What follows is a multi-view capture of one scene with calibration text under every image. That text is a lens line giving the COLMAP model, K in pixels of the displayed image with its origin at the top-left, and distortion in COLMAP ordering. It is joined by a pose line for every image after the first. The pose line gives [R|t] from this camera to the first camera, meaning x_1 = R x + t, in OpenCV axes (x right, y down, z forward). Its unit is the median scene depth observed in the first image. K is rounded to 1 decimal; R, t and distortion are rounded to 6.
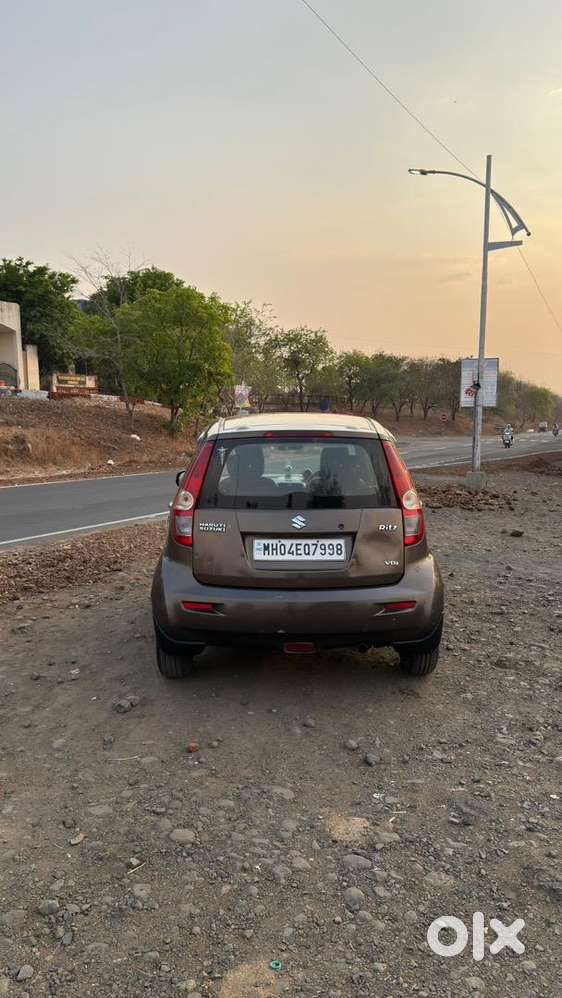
lens RADIAL K [[701.2, 0, 278.5], [0, 701.2, 512.1], [0, 0, 1]] dist [0.097866, -0.172706]
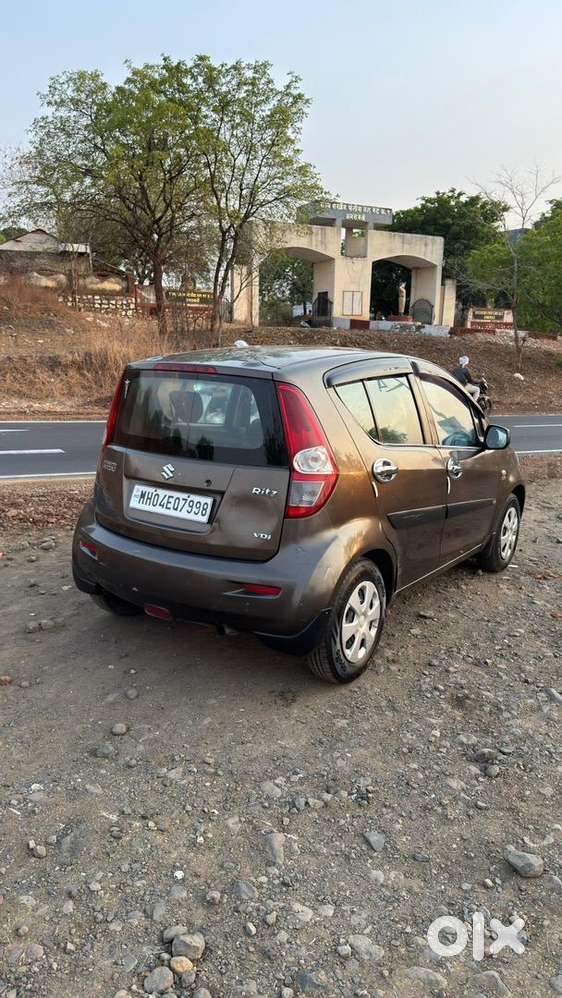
lens RADIAL K [[701.2, 0, 278.5], [0, 701.2, 512.1], [0, 0, 1]] dist [0.097866, -0.172706]
pose [[0.821122, 0.150857, -0.550455, 0.562794], [-0.103155, 0.987780, 0.116833, -0.046246], [0.561353, -0.039152, 0.826650, 0.317030]]
